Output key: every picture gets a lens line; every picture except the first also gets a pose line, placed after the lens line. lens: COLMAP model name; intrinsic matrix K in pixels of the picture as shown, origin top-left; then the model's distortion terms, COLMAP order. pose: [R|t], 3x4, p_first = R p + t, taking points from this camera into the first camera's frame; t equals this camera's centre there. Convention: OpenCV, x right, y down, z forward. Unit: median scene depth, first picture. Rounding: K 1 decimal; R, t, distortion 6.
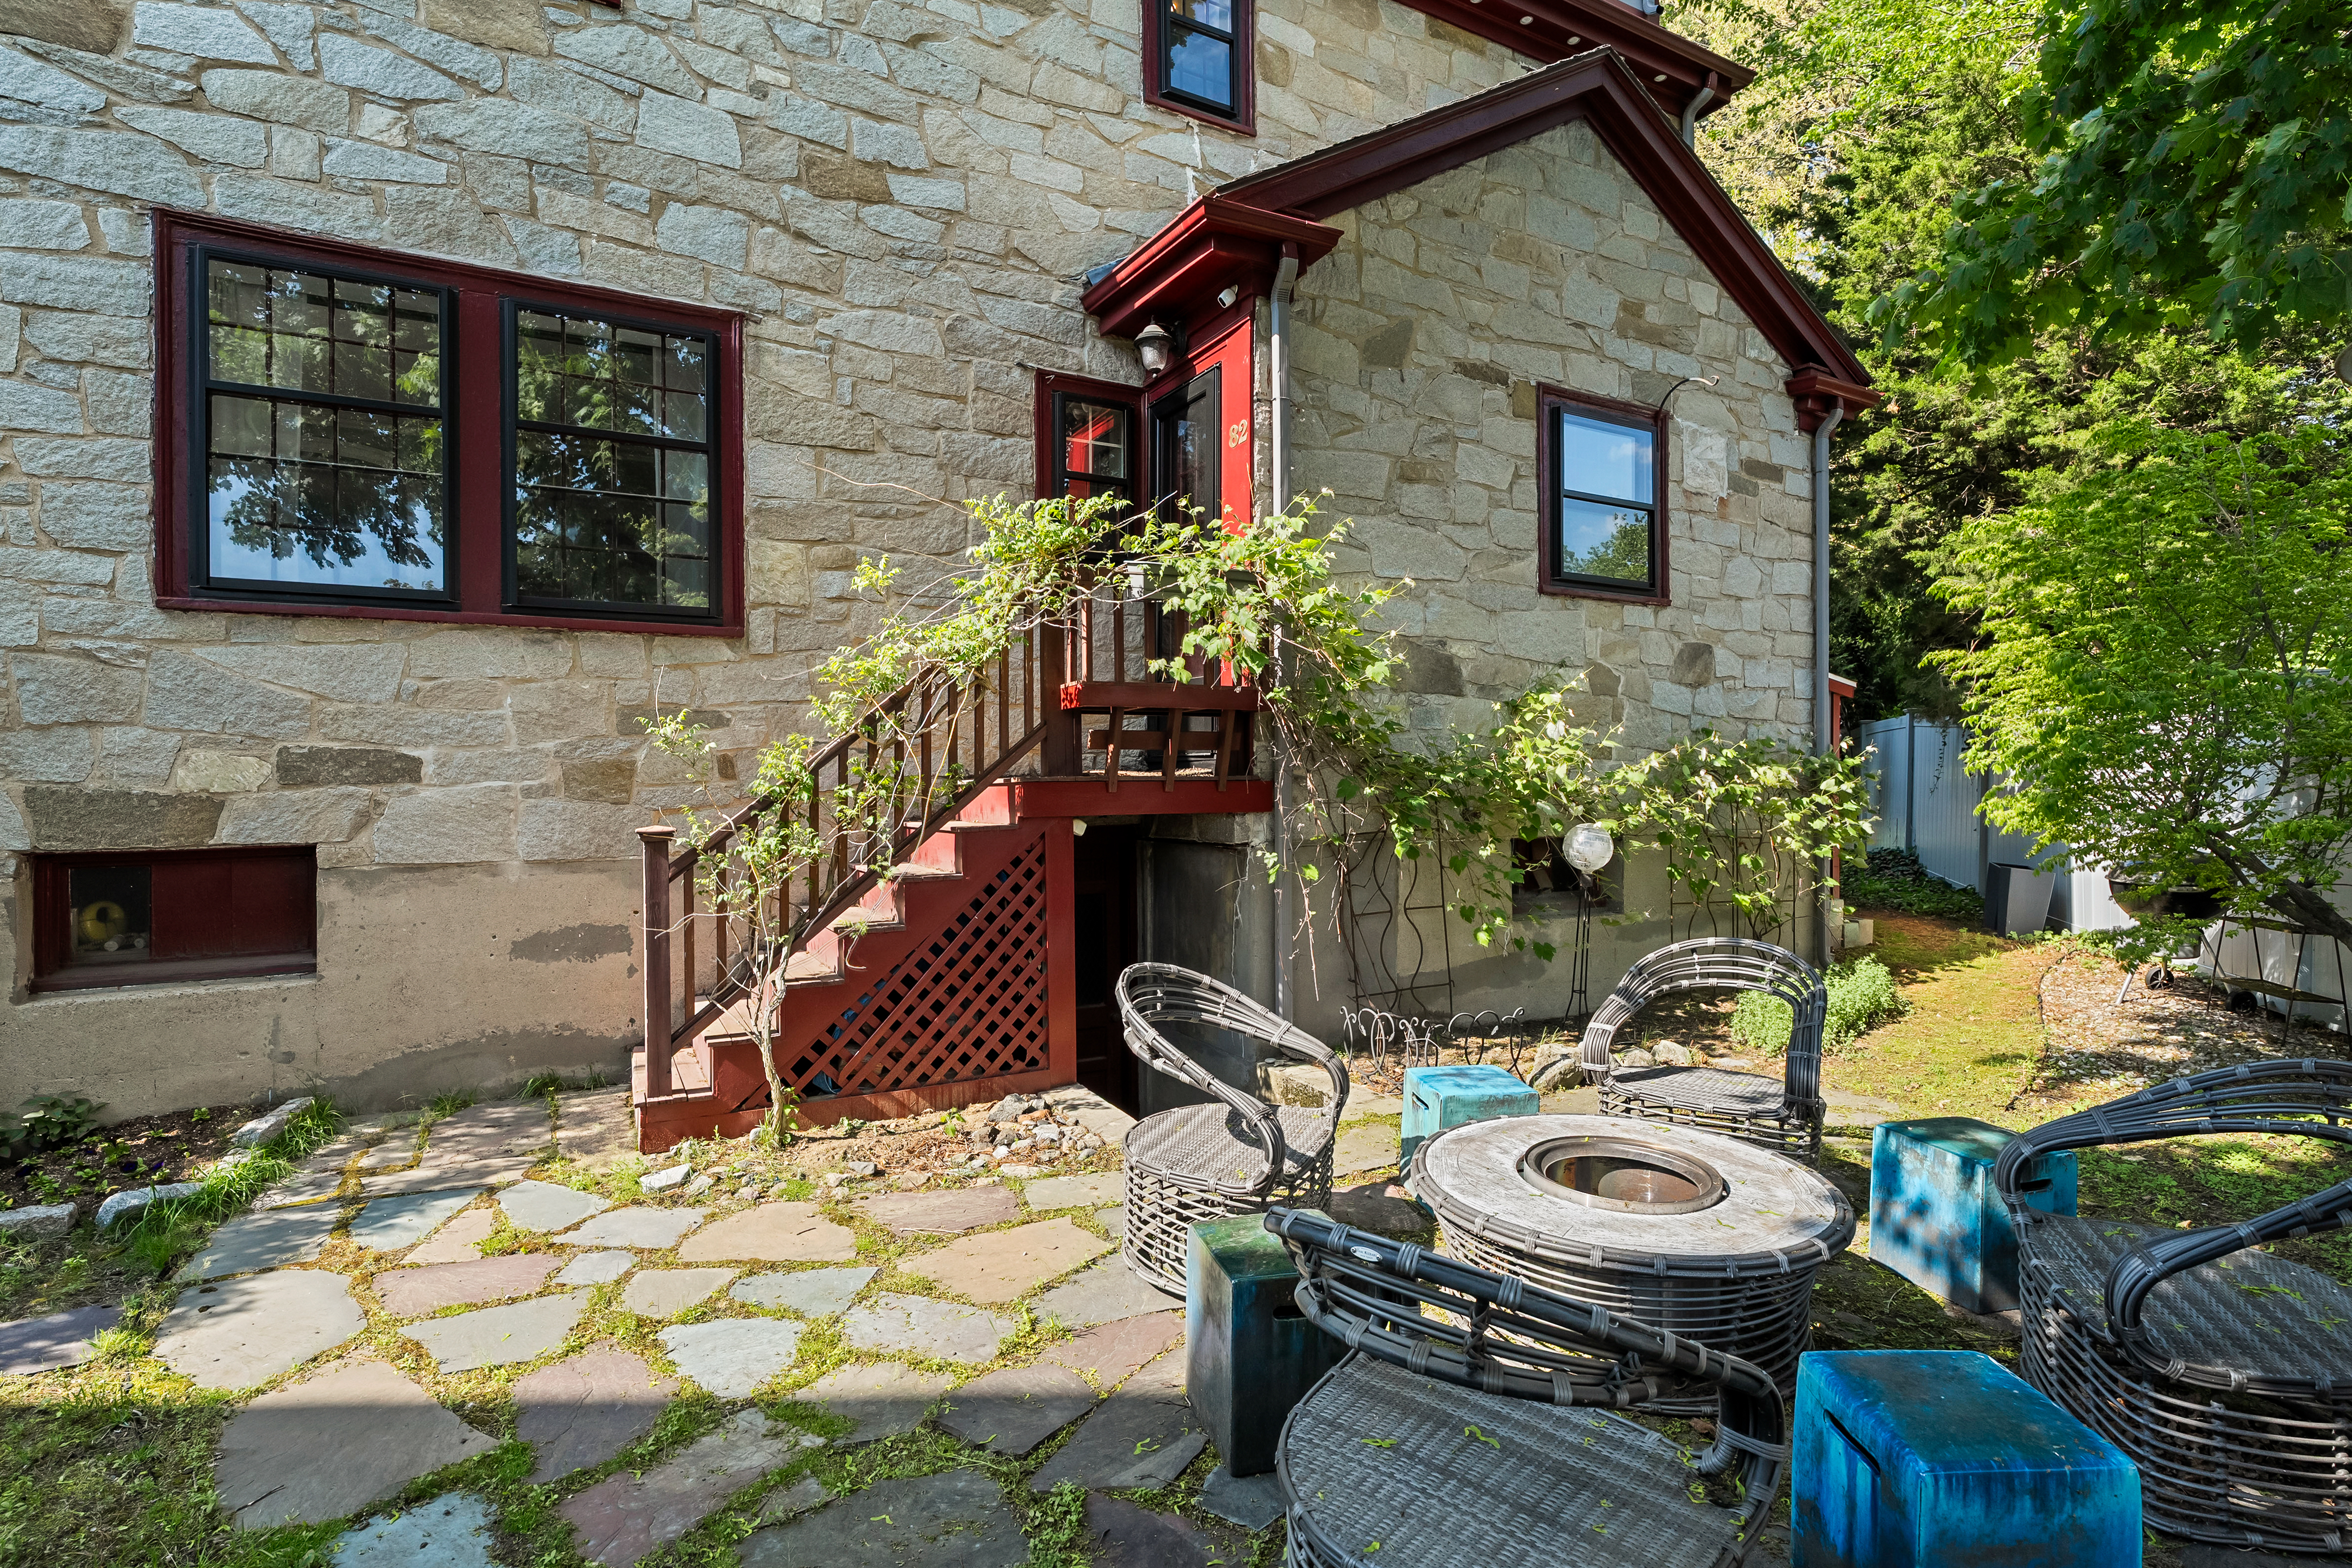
lens RADIAL K [[1153.9, 0, 1176.0], [0, 1153.9, 790.8], [0, 0, 1]] dist [-0.002757, 0.000125]
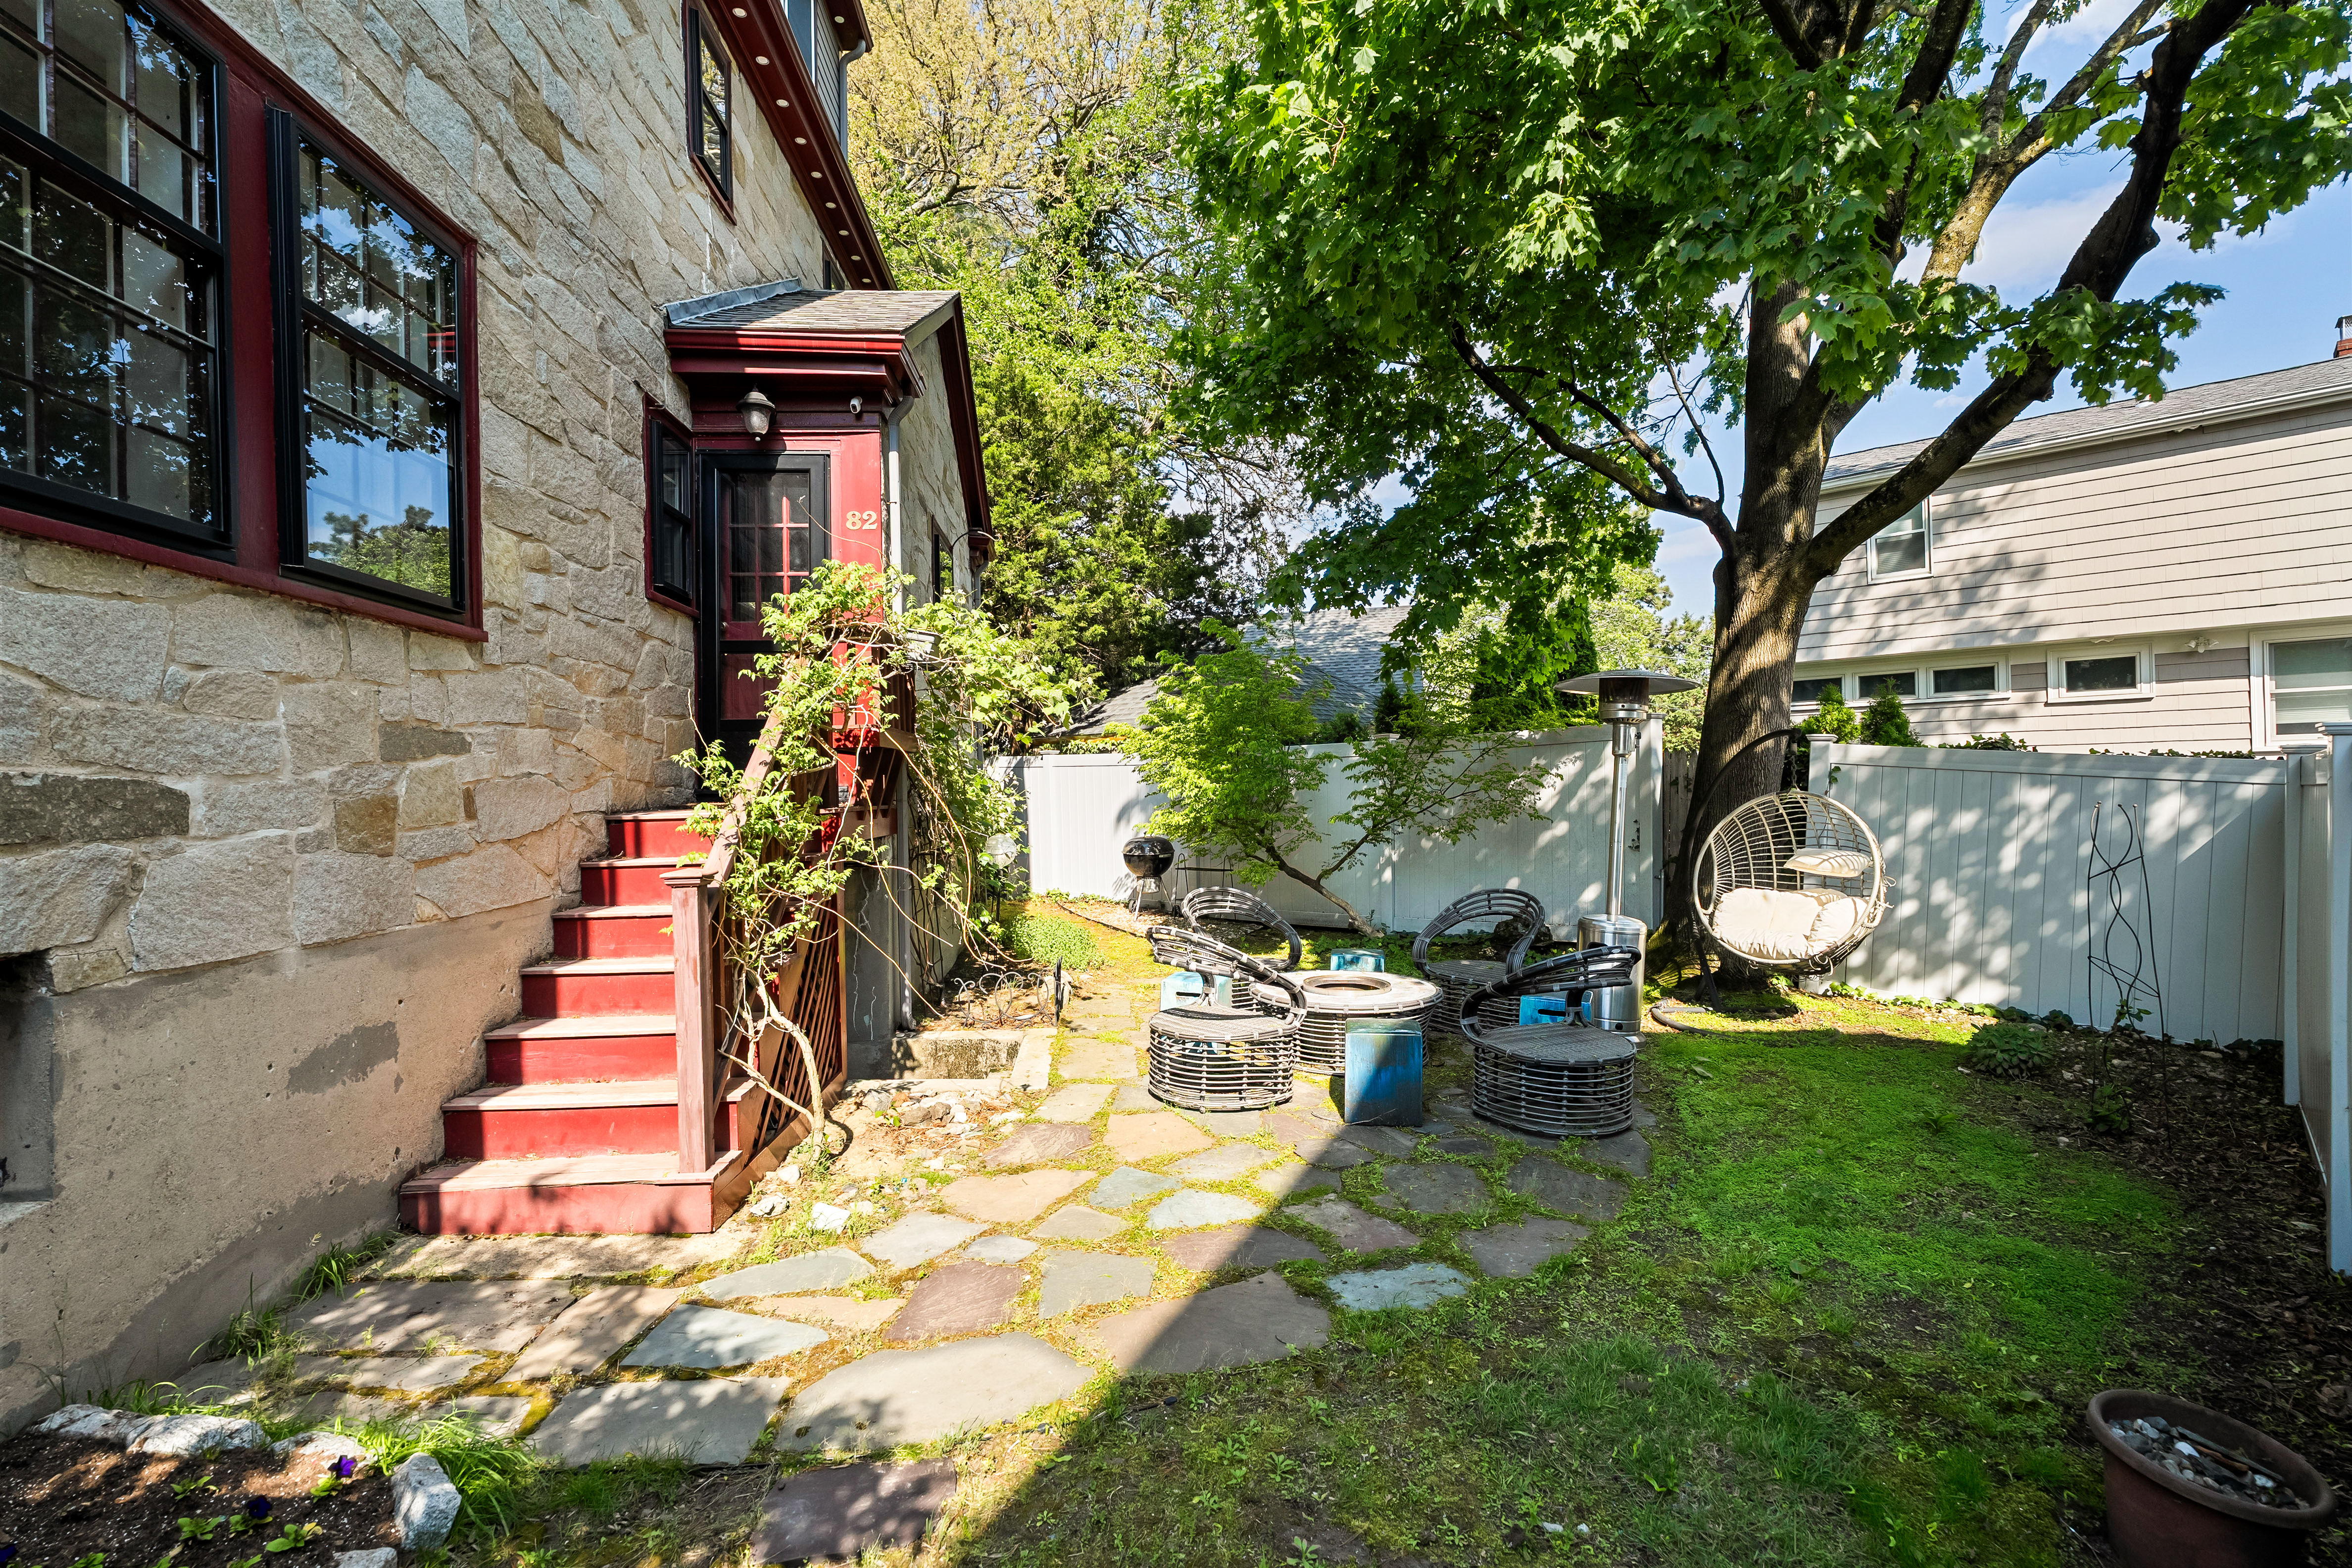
lens RADIAL K [[1095.0, 0, 1175.9], [0, 1095.0, 794.7], [0, 0, 1]] dist [0.005409, 0.000499]
pose [[0.405769, -0.003519, 0.913969, -0.978257], [0.022044, 0.999739, -0.005938, -0.013167], [-0.913710, 0.022557, 0.405740, 0.278818]]
